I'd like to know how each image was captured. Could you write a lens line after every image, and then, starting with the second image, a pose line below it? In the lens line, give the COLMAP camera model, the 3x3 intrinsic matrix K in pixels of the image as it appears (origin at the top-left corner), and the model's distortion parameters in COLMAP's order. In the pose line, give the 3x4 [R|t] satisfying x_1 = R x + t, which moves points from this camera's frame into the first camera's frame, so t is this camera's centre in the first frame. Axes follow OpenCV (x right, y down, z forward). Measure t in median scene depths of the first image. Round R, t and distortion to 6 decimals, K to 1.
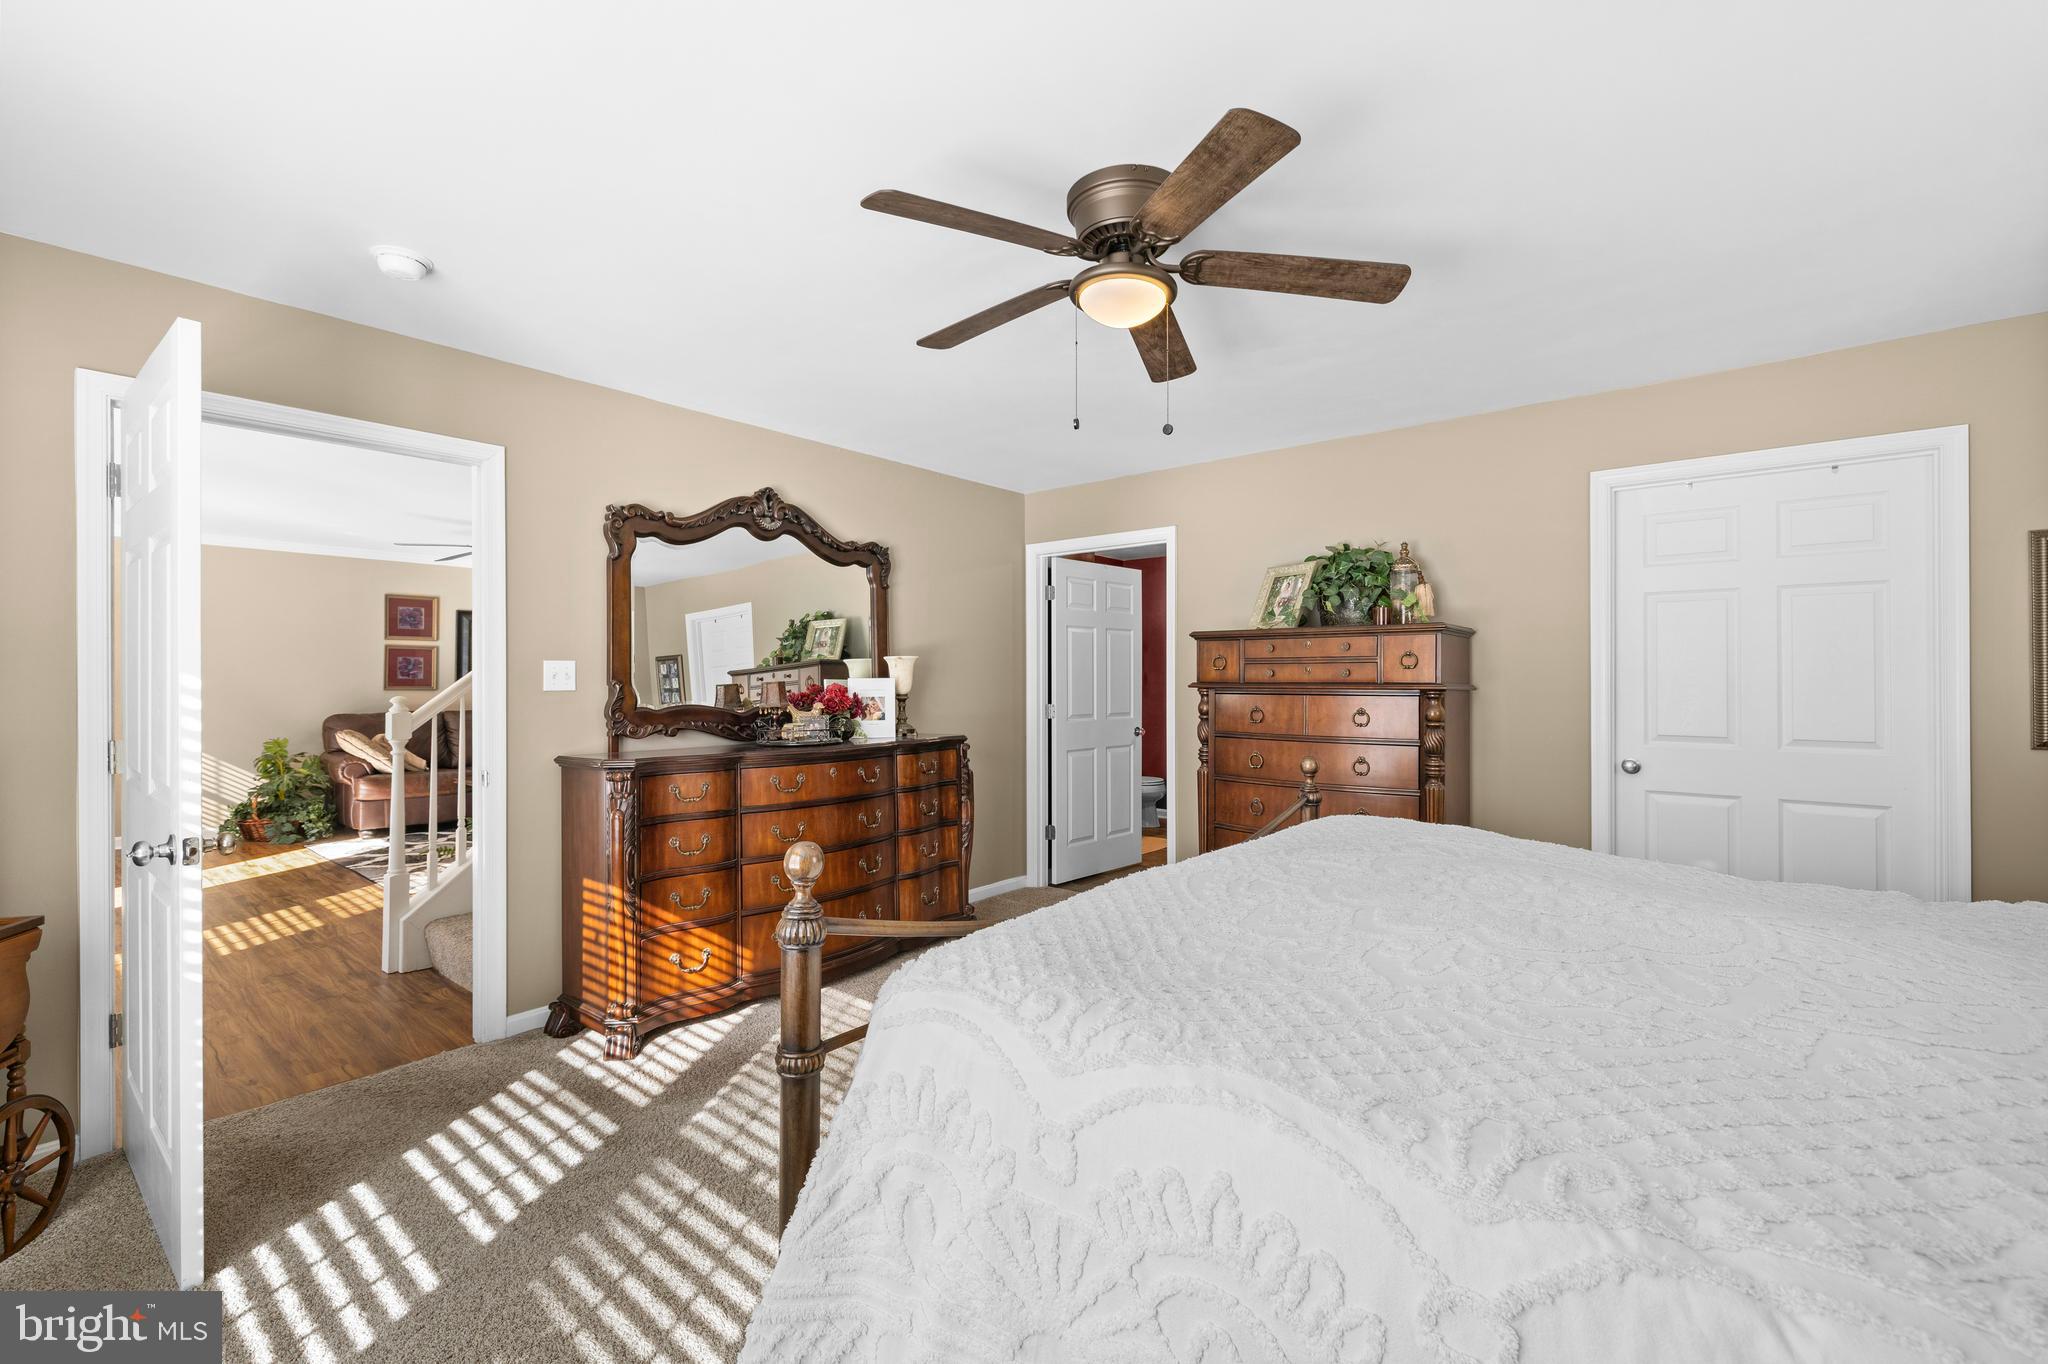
lens RADIAL K [[861.5, 0, 1015.7], [0, 861.5, 673.5], [0, 0, 1]] dist [0.000861, -0.000127]
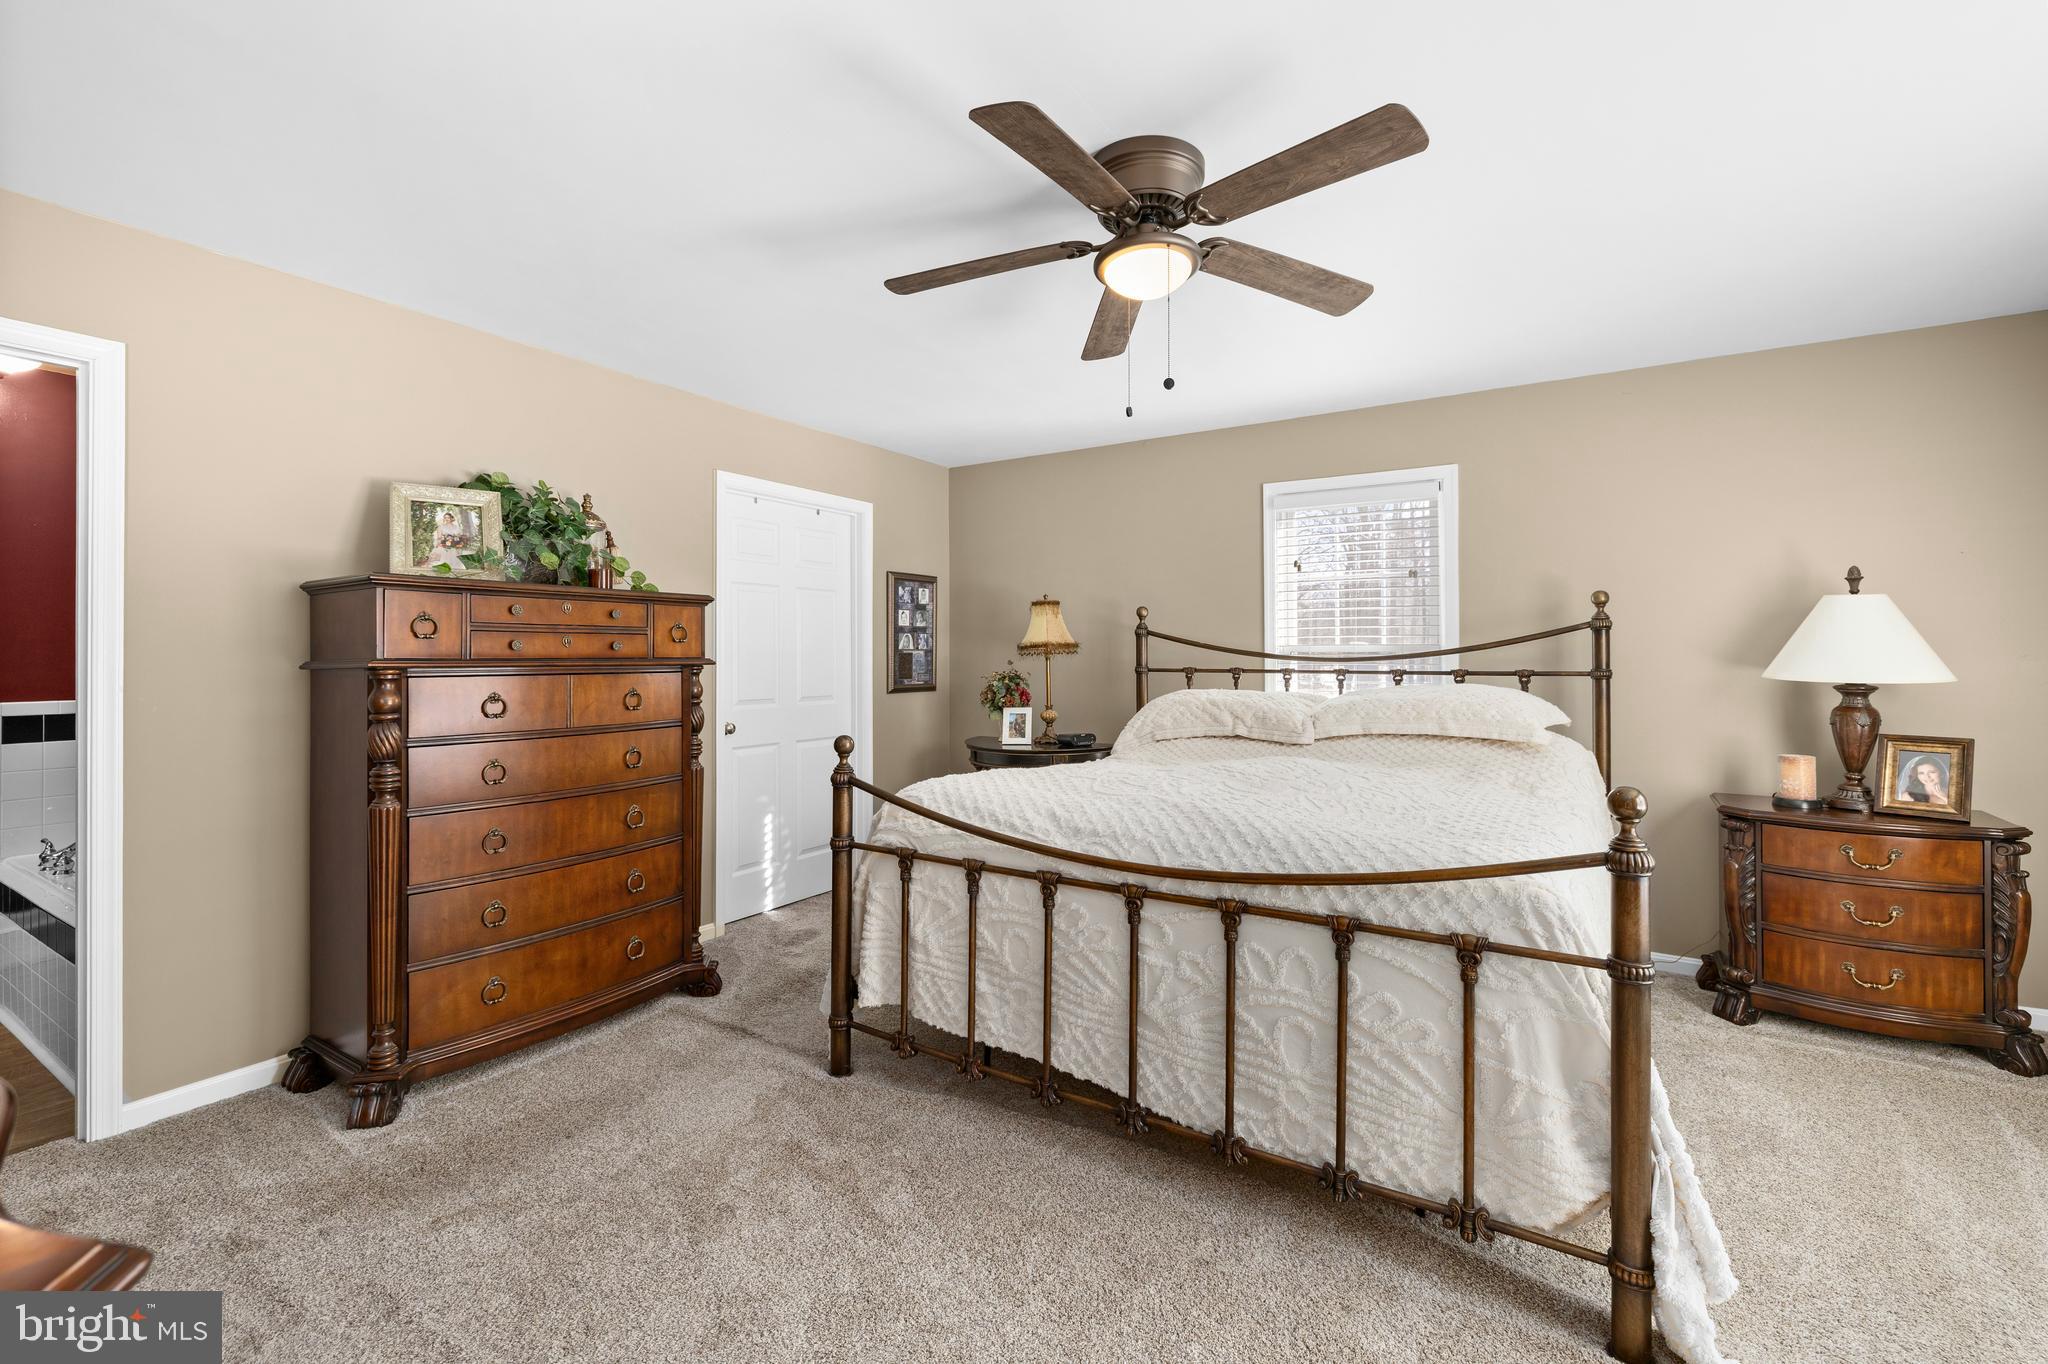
lens RADIAL K [[880.4, 0, 1023.2], [0, 880.4, 658.5], [0, 0, 1]] dist [0.000826, 0.000066]
pose [[-0.123043, -0.001658, 0.992400, -0.505341], [-0.002481, 0.999996, 0.001363, 0.009232], [-0.992398, -0.002295, -0.123047, 0.726378]]
